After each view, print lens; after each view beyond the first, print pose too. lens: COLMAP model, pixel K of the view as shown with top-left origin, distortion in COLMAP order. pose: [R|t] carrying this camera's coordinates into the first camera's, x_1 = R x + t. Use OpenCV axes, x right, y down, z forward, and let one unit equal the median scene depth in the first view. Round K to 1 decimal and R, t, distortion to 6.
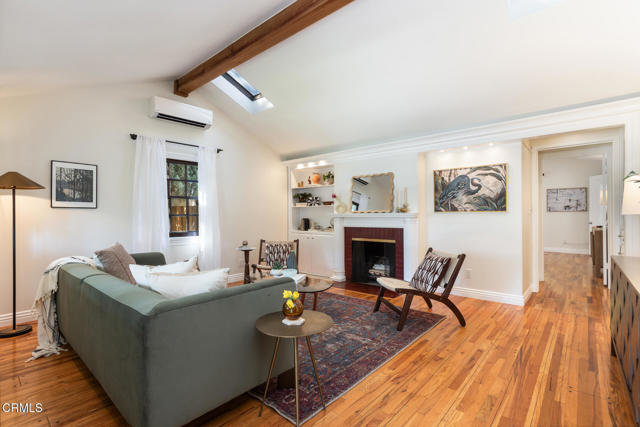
lens RADIAL K [[301.0, 0, 318.5], [0, 301.0, 211.0], [0, 0, 1]] dist [-0.024159, 0.017578]
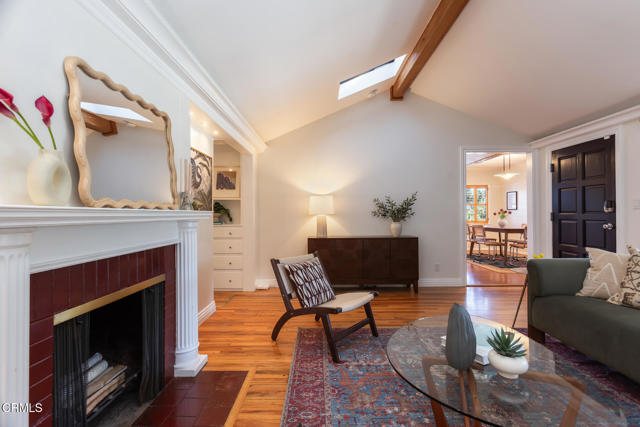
lens RADIAL K [[301.0, 0, 318.5], [0, 301.0, 211.0], [0, 0, 1]] dist [-0.024159, 0.017578]
pose [[-0.645591, 0.017999, 0.763471, -0.191528], [0.000465, 0.999731, -0.023176, 0.015200], [-0.763683, -0.014607, -0.645426, 0.986498]]
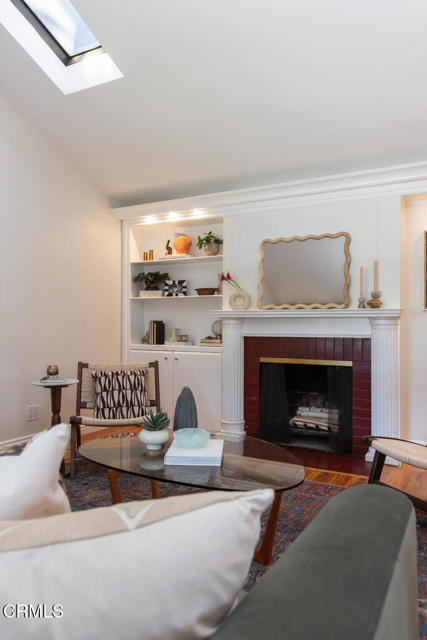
lens RADIAL K [[466.1, 0, 213.5], [0, 466.1, 320.0], [0, 0, 1]] dist [0.003224, -0.000189]
pose [[0.978198, 0.009635, 0.207453, -0.135354], [-0.010742, 0.999933, 0.004210, 0.021533], [-0.207398, -0.006346, 0.978236, 0.223481]]
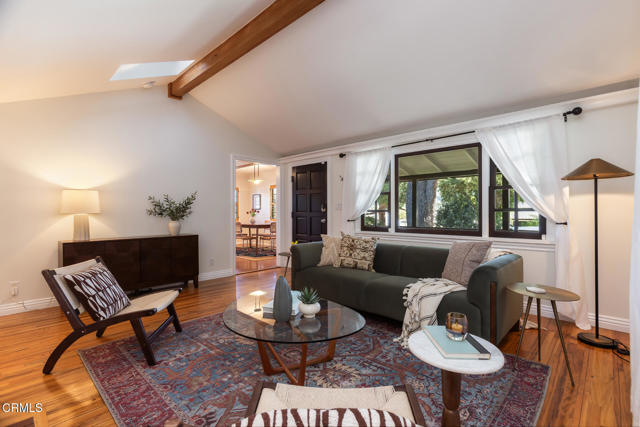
lens RADIAL K [[301.0, 0, 318.5], [0, 301.0, 211.0], [0, 0, 1]] dist [-0.024159, 0.017578]
pose [[-0.998873, 0.010880, 0.046202, -0.128044], [0.010182, 0.999831, -0.015324, 0.016388], [-0.046361, -0.014836, -0.998815, 1.097156]]
